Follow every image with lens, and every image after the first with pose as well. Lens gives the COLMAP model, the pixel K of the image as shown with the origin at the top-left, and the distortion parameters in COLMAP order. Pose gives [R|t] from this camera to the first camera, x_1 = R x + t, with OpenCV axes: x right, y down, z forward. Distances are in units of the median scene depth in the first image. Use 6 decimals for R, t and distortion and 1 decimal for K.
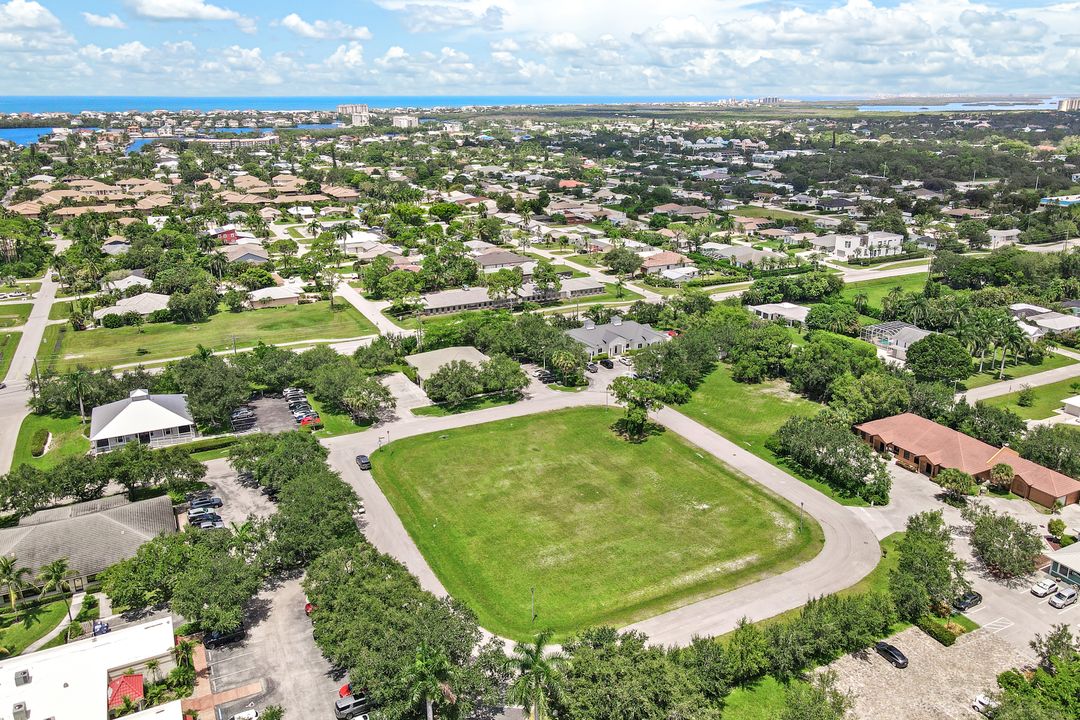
lens RADIAL K [[787.4, 0, 539.8], [0, 787.4, 343.5], [0, 0, 1]] dist [0.003464, 0.005630]
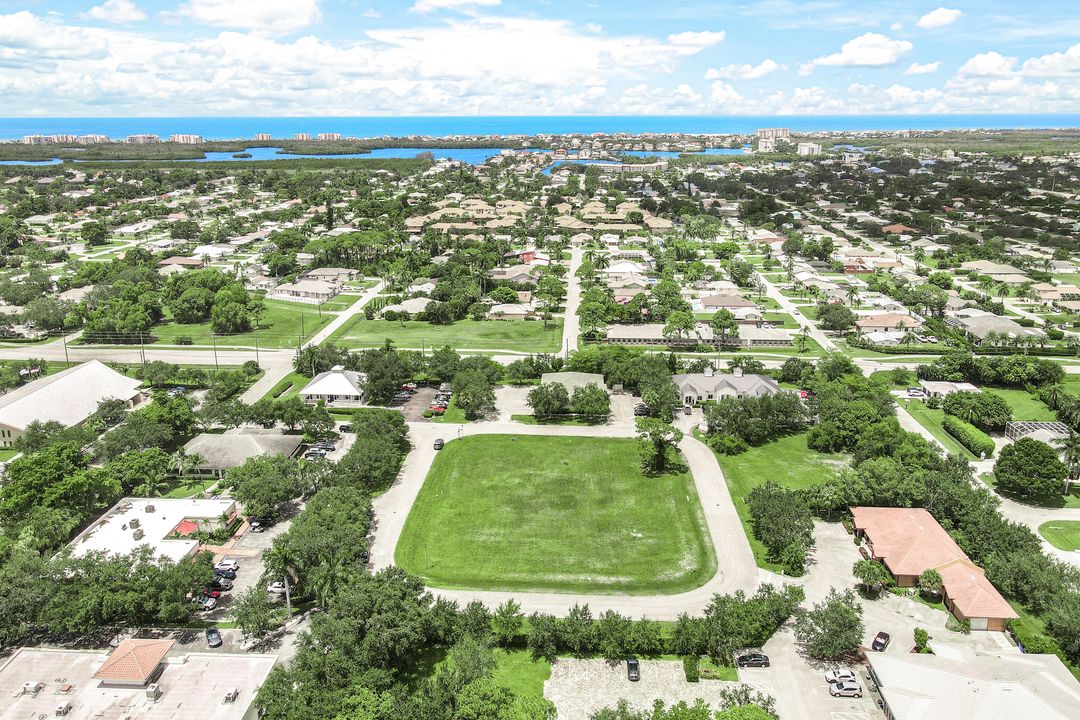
lens RADIAL K [[787.4, 0, 539.8], [0, 787.4, 343.5], [0, 0, 1]] dist [0.003464, 0.005630]
pose [[0.866343, 0.138246, -0.479935, 0.399731], [-0.149800, 0.988612, 0.014363, -0.046046], [0.476455, 0.059451, 0.877187, -0.075317]]
